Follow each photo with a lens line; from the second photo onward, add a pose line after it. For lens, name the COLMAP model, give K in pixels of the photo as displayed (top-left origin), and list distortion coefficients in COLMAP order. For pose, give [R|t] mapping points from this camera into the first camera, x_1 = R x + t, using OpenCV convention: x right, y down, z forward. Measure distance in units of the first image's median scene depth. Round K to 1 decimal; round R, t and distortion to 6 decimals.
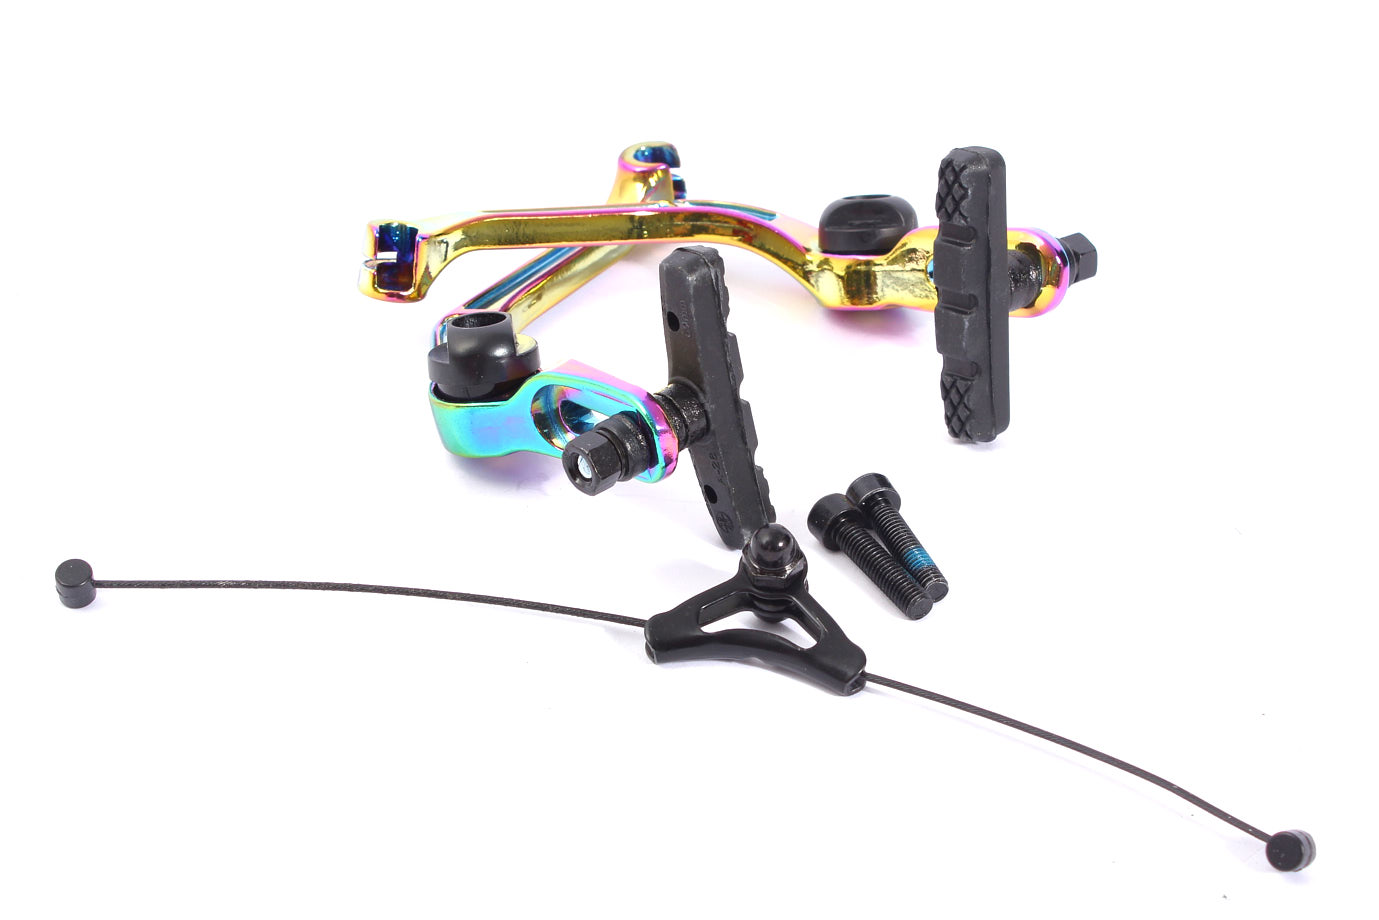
lens RADIAL K [[2701.3, 0, 689.5], [0, 2701.3, 460.0], [0, 0, 1]] dist [0.015598, 0.011575]
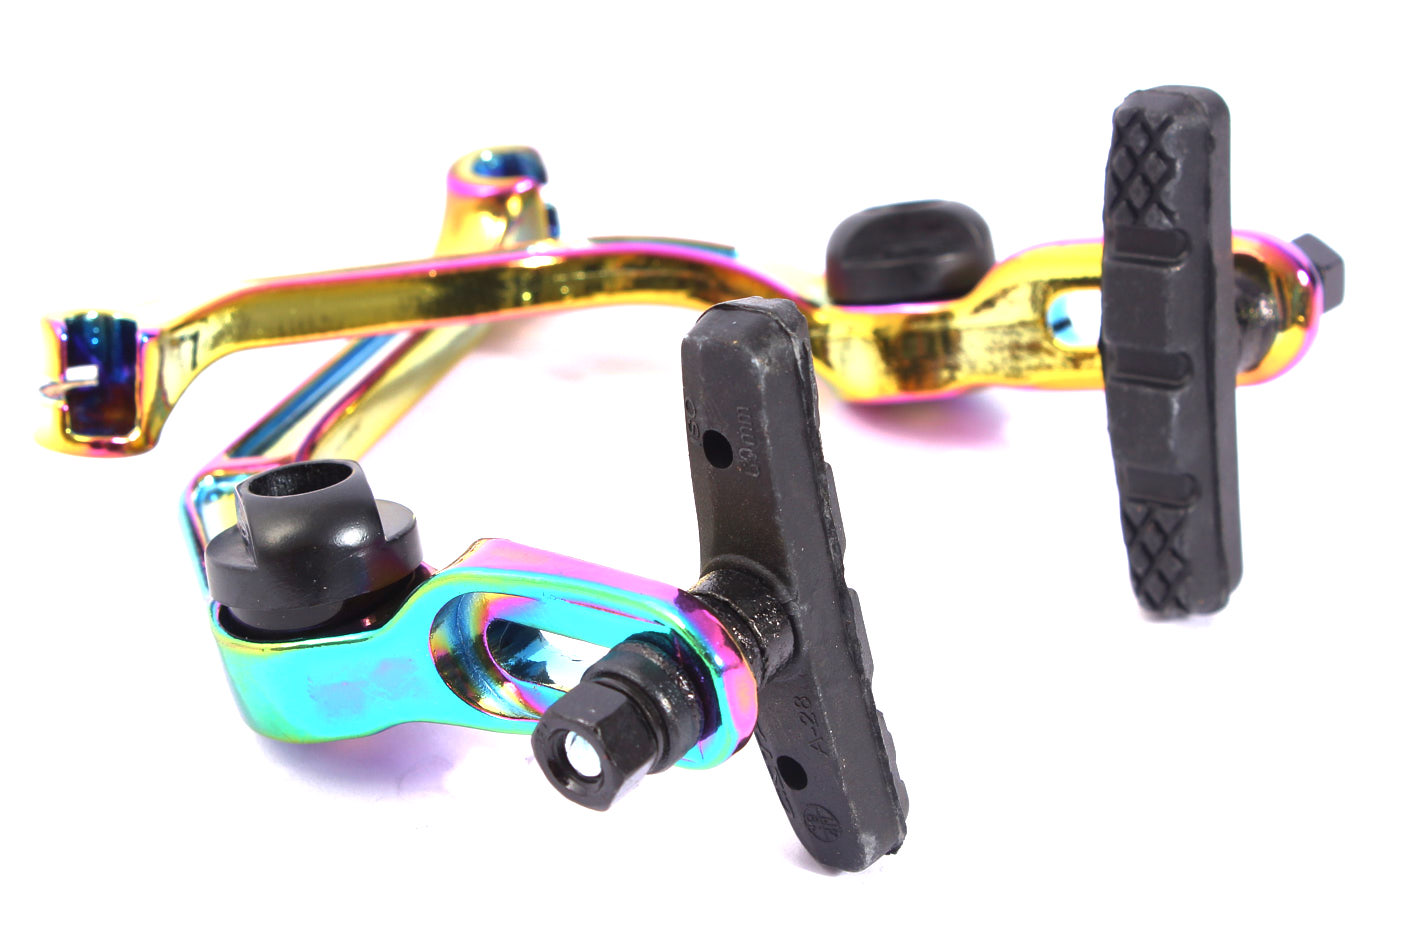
lens RADIAL K [[3150.2, 0, 703.5], [0, 3150.2, 469.0], [0, 0, 1]] dist [0.006483, -0.200804]
pose [[0.985936, -0.088155, 0.141979, -0.085369], [0.093291, 0.995189, -0.029918, -0.027478], [-0.138659, 0.042743, 0.989417, 0.377875]]
